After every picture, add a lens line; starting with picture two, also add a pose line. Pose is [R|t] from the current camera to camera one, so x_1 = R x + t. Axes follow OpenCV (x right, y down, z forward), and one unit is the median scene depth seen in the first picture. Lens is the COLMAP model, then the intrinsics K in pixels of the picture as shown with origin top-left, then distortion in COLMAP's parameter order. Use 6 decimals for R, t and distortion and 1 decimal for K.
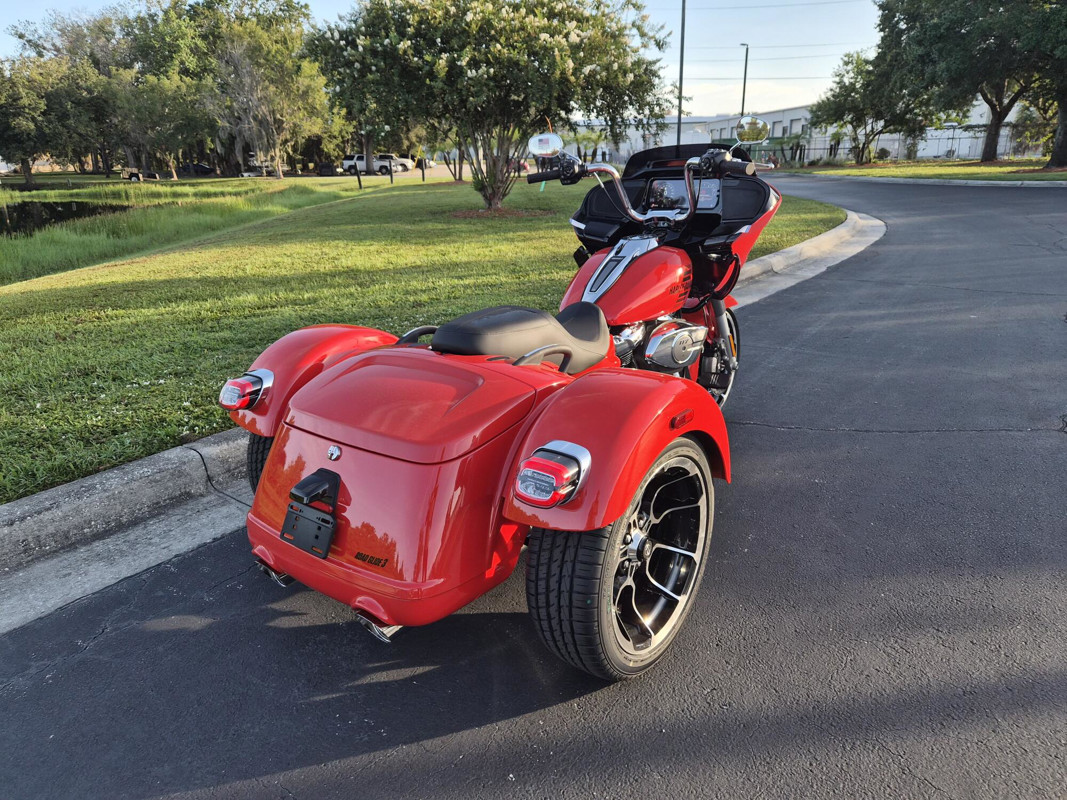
lens RADIAL K [[716.3, 0, 523.1], [0, 716.3, 397.0], [0, 0, 1]] dist [0.064254, -0.052865]
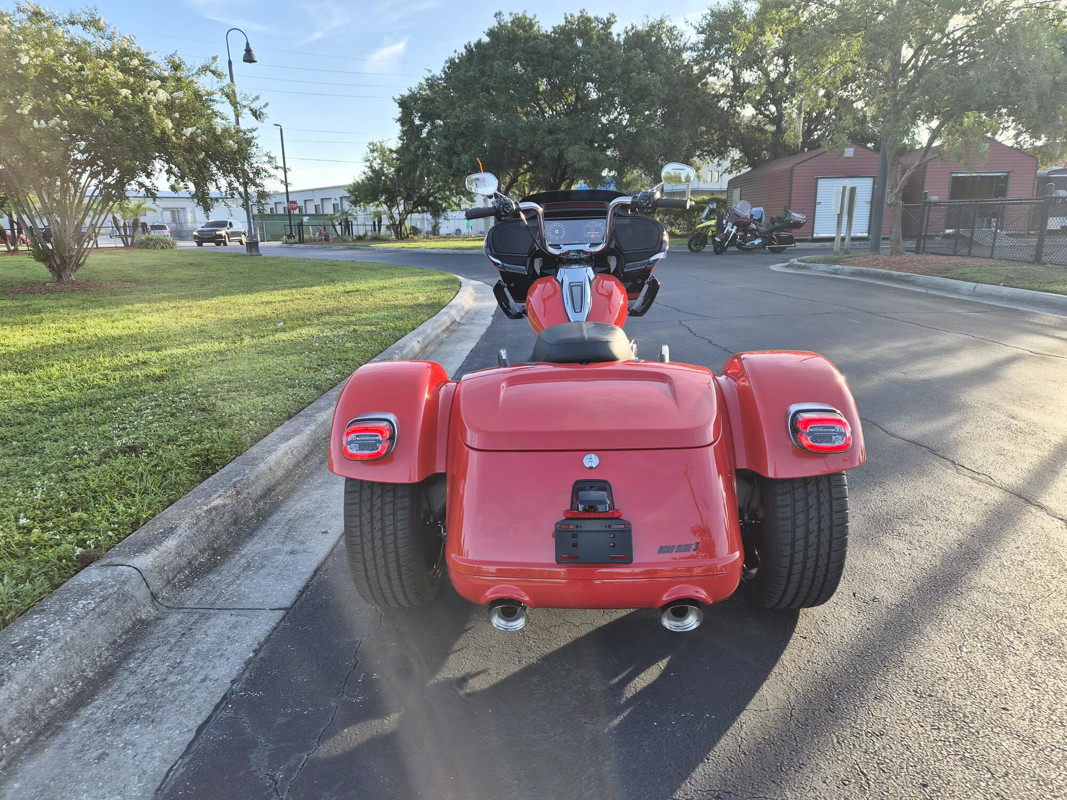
lens RADIAL K [[717.9, 0, 520.3], [0, 717.9, 398.8], [0, 0, 1]] dist [0.059798, -0.044317]
pose [[0.818785, -0.127677, 0.559722, -0.122024], [0.180759, 0.982703, -0.040260, 0.002272], [-0.544901, 0.134139, 0.827702, 0.031944]]
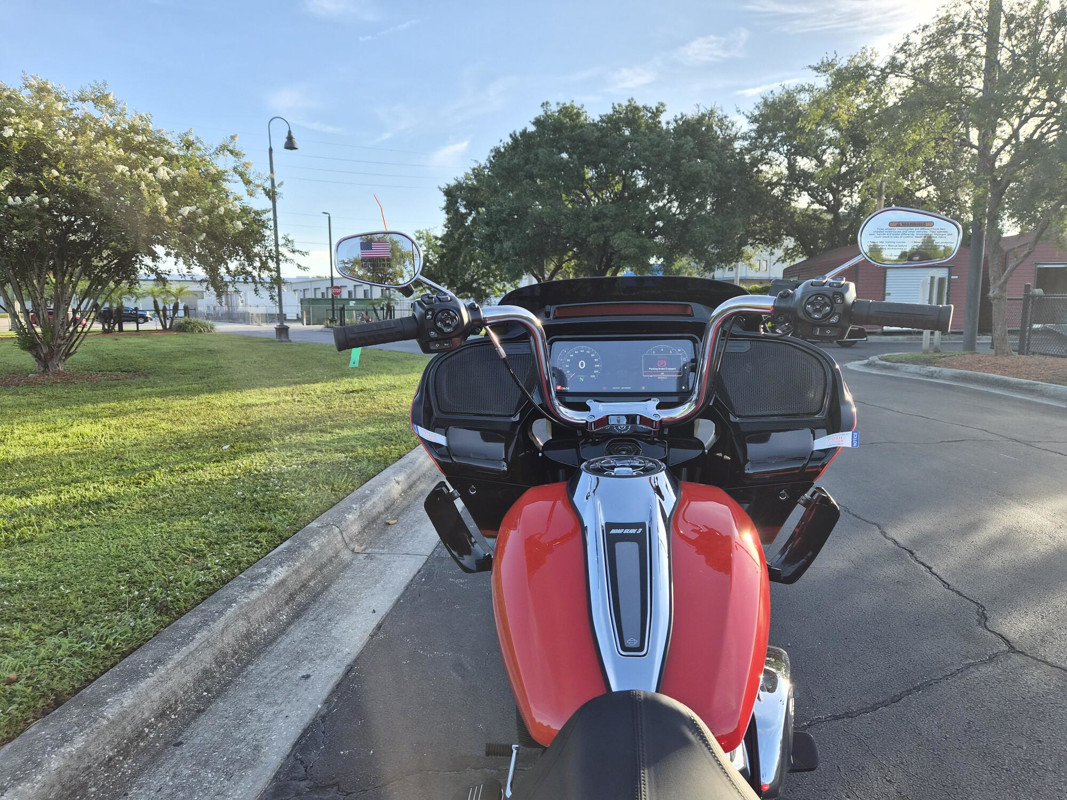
lens RADIAL K [[716.3, 0, 523.1], [0, 716.3, 397.0], [0, 0, 1]] dist [0.064254, -0.052865]
pose [[0.851777, -0.046464, 0.521841, -0.024980], [0.153258, 0.974587, -0.163380, -0.043658], [-0.500987, 0.219140, 0.837251, 0.142740]]
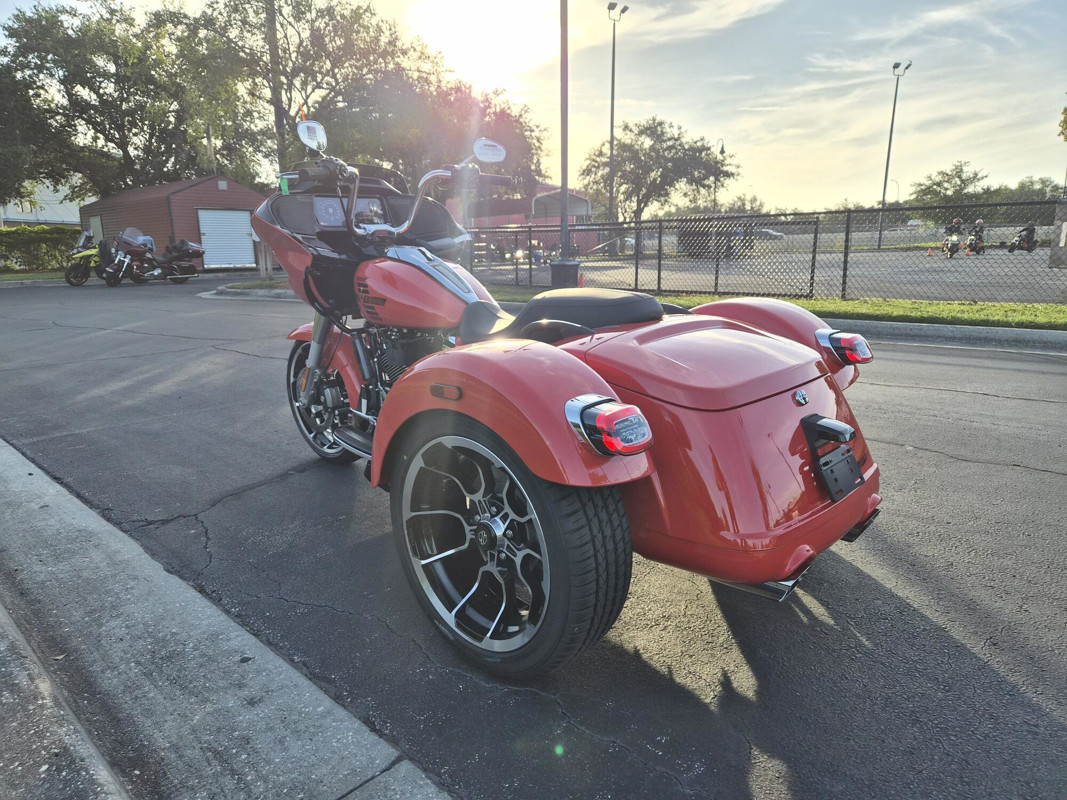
lens RADIAL K [[716.3, 0, 523.1], [0, 716.3, 397.0], [0, 0, 1]] dist [0.064254, -0.052865]
pose [[0.107384, -0.183376, 0.977160, -0.172330], [0.335410, 0.931906, 0.138024, -0.024992], [-0.935932, 0.312928, 0.161578, 0.165411]]
